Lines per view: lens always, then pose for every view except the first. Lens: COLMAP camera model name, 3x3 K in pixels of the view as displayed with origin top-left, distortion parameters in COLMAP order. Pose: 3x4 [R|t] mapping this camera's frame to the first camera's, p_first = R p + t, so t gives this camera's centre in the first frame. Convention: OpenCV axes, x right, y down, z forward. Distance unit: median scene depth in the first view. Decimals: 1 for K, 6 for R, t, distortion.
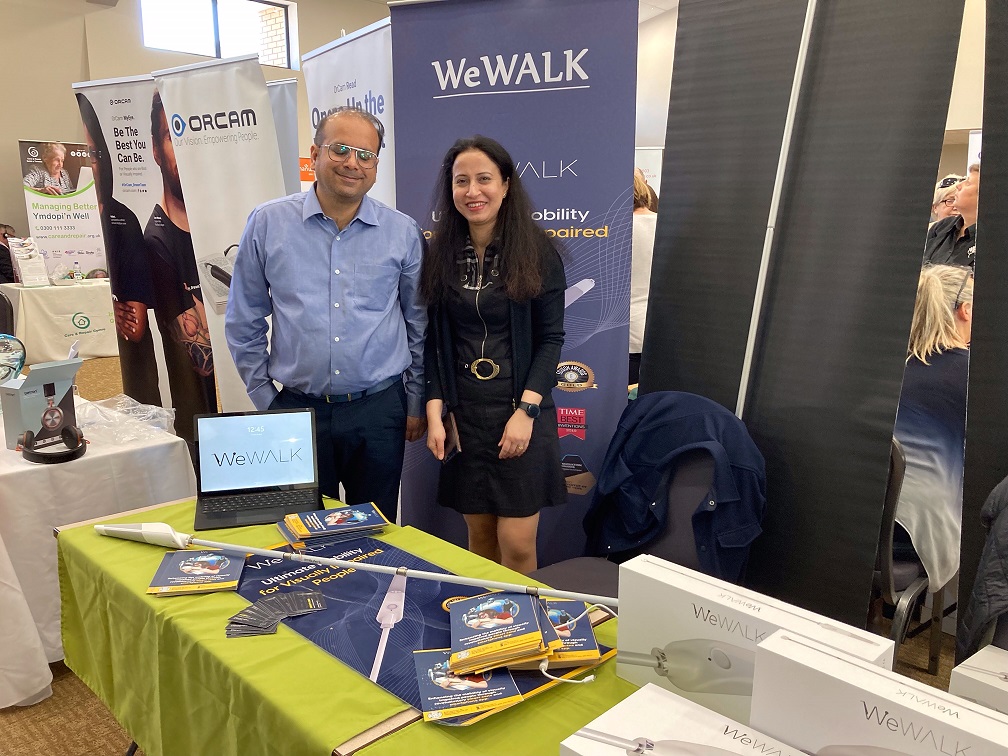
lens RADIAL K [[835.9, 0, 507.0], [0, 835.9, 381.5], [0, 0, 1]] dist [0.009767, 0.000099]
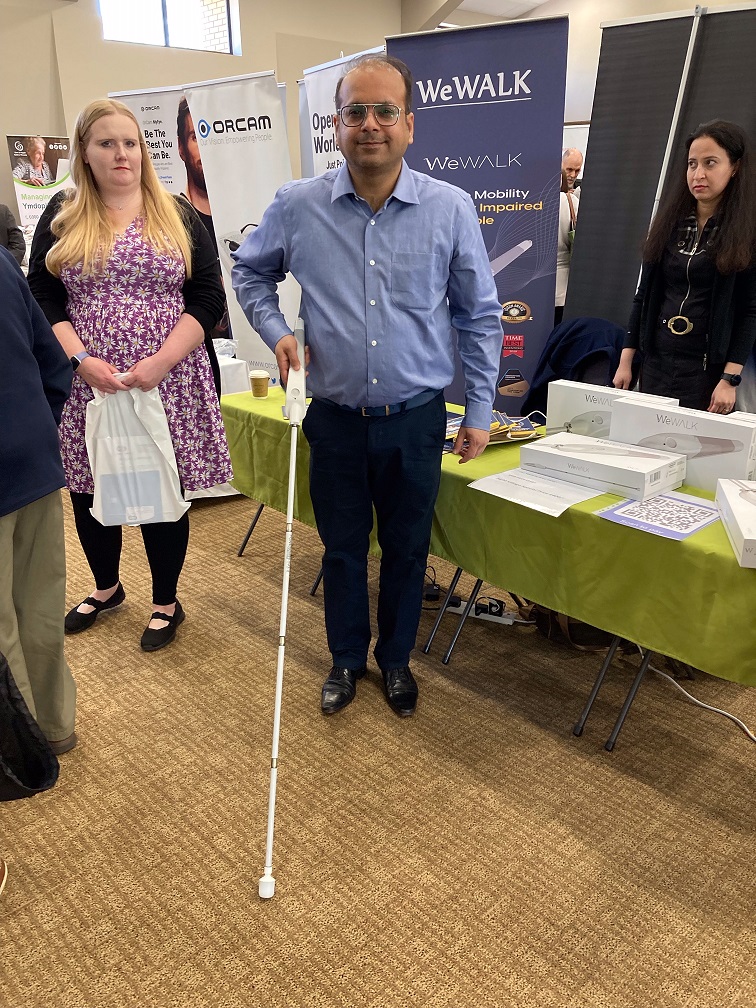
lens RADIAL K [[835.9, 0, 373.9], [0, 835.9, 497.7], [0, 0, 1]] dist [0.009767, 0.000099]
pose [[0.998008, -0.001853, -0.063058, -0.058008], [0.011293, 0.988671, 0.149672, 0.072653], [0.062067, -0.150086, 0.986723, -0.378558]]
